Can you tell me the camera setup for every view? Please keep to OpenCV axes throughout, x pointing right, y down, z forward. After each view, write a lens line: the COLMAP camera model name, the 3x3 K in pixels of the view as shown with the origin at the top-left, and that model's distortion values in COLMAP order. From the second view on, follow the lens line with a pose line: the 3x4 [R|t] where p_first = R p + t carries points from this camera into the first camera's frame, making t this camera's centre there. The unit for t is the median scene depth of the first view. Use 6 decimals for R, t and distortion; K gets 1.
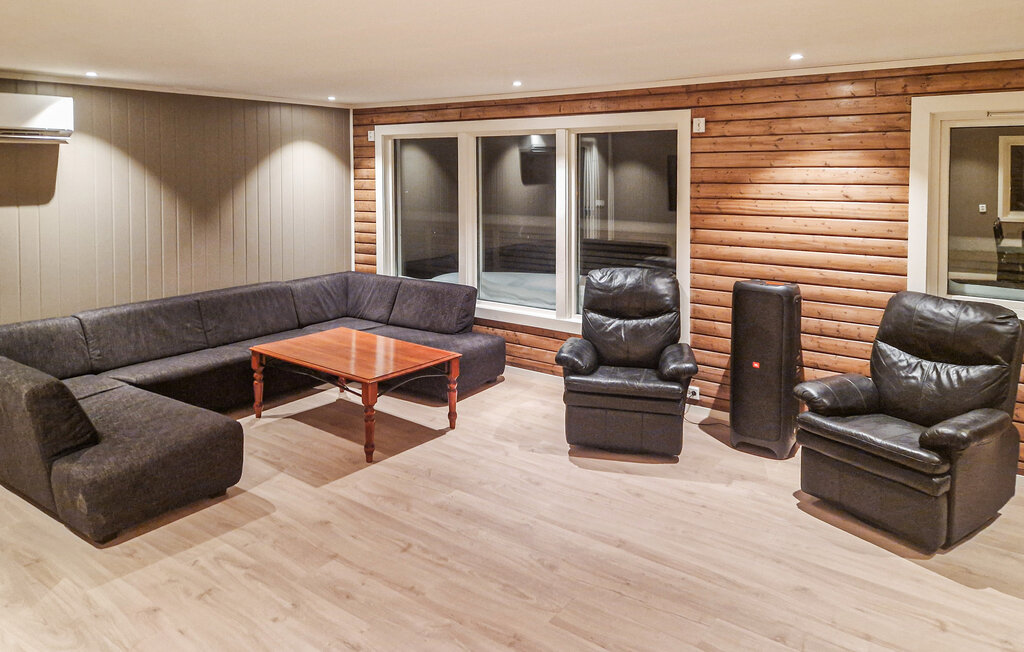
lens RADIAL K [[698.0, 0, 512.1], [0, 698.0, 301.6], [0, 0, 1]] dist [0.073878, 0.001170]
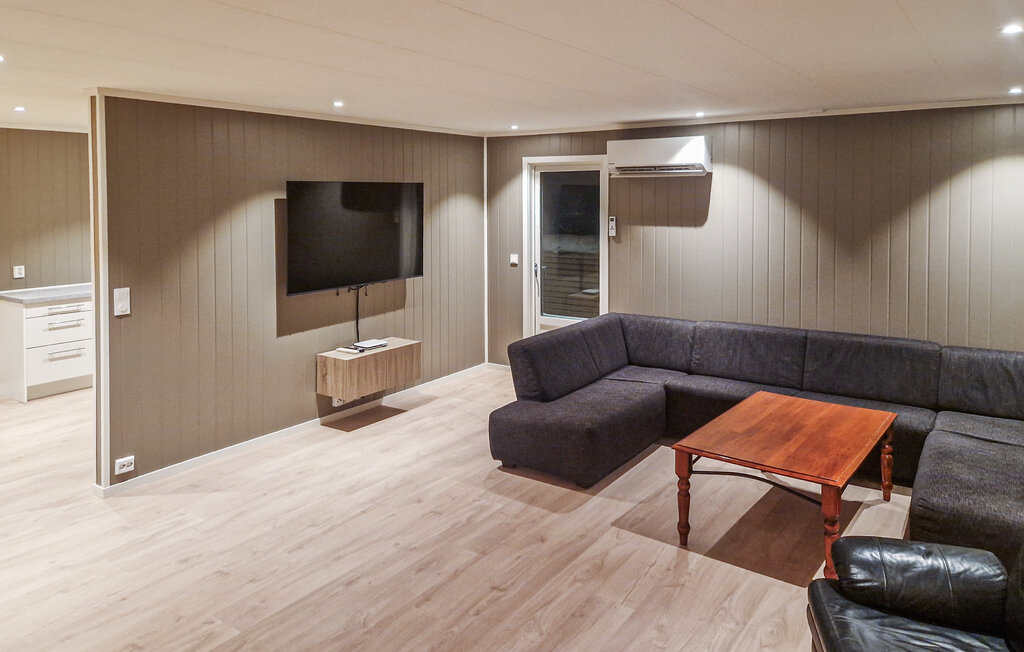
lens RADIAL K [[707.9, 0, 512.0], [0, 707.9, 326.0], [0, 0, 1]] dist [0.036122, -0.000154]
pose [[0.053713, 0.190879, -0.980143, 0.709893], [-0.194151, 0.964824, 0.177256, -0.167472], [0.979500, 0.180775, 0.088883, 0.835290]]
